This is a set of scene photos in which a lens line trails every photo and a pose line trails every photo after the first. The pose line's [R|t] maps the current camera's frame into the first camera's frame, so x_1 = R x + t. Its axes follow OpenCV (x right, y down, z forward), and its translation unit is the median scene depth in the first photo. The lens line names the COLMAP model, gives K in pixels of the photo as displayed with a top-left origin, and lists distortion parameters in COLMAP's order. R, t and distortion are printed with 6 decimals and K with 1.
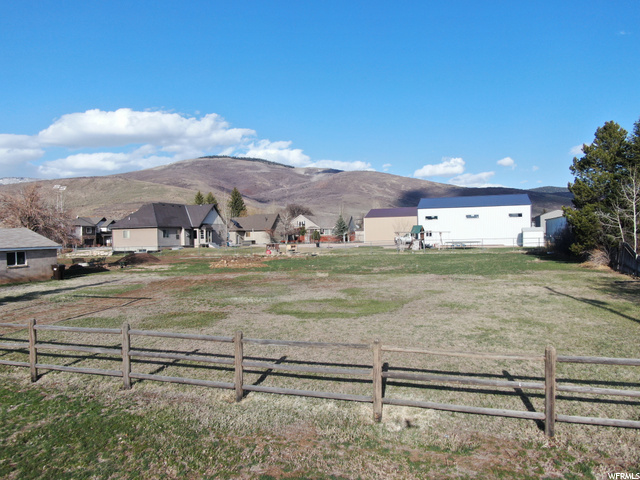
lens RADIAL K [[462.2, 0, 321.5], [0, 462.2, 238.1], [0, 0, 1]] dist [-0.027860, 0.015368]
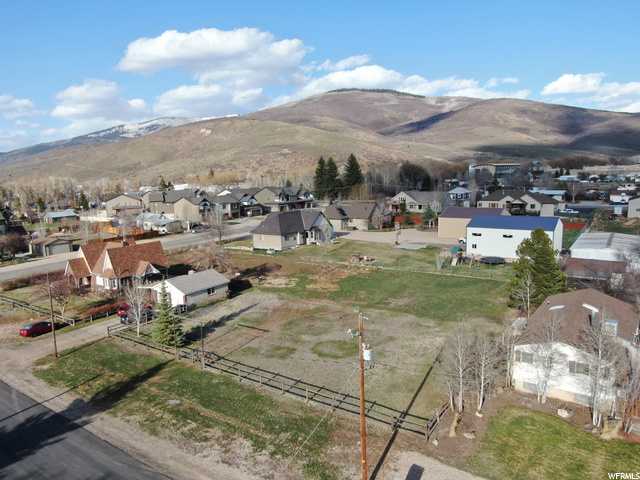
lens RADIAL K [[462.2, 0, 318.9], [0, 462.2, 240.1], [0, 0, 1]] dist [-0.027860, 0.015368]
pose [[0.960660, 0.034832, -0.275534, 0.151351], [0.006806, 0.988854, 0.148735, -0.203223], [0.277643, -0.144759, 0.949715, -0.335664]]
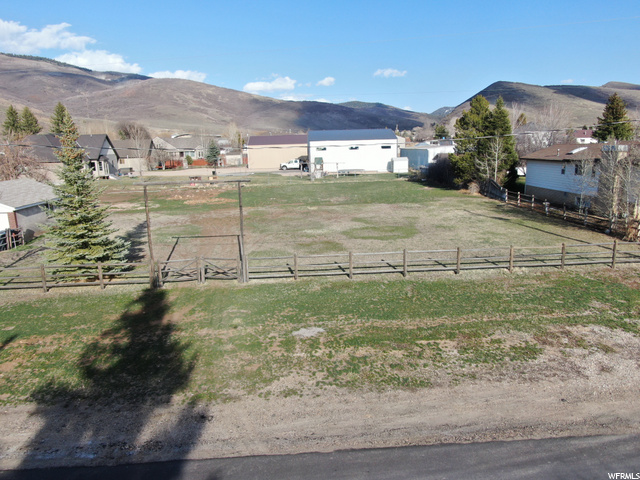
lens RADIAL K [[462.2, 0, 321.0], [0, 462.2, 241.9], [0, 0, 1]] dist [-0.027860, 0.015368]
pose [[0.926140, -0.081873, 0.368188, -0.198136], [0.009510, 0.980916, 0.194201, -0.035922], [-0.377061, -0.176356, 0.909243, -0.113293]]
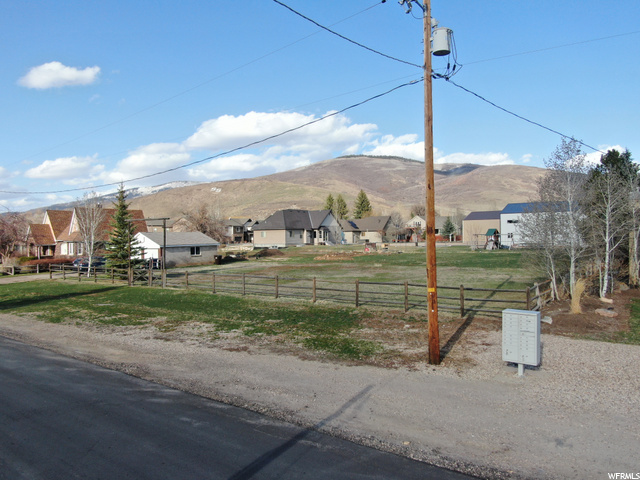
lens RADIAL K [[462.2, 0, 319.2], [0, 462.2, 238.8], [0, 0, 1]] dist [-0.027860, 0.015368]
pose [[0.956047, 0.009253, -0.293068, 0.104175], [-0.007277, 0.999943, 0.007830, -0.006353], [0.293124, -0.005354, 0.956059, -0.193390]]
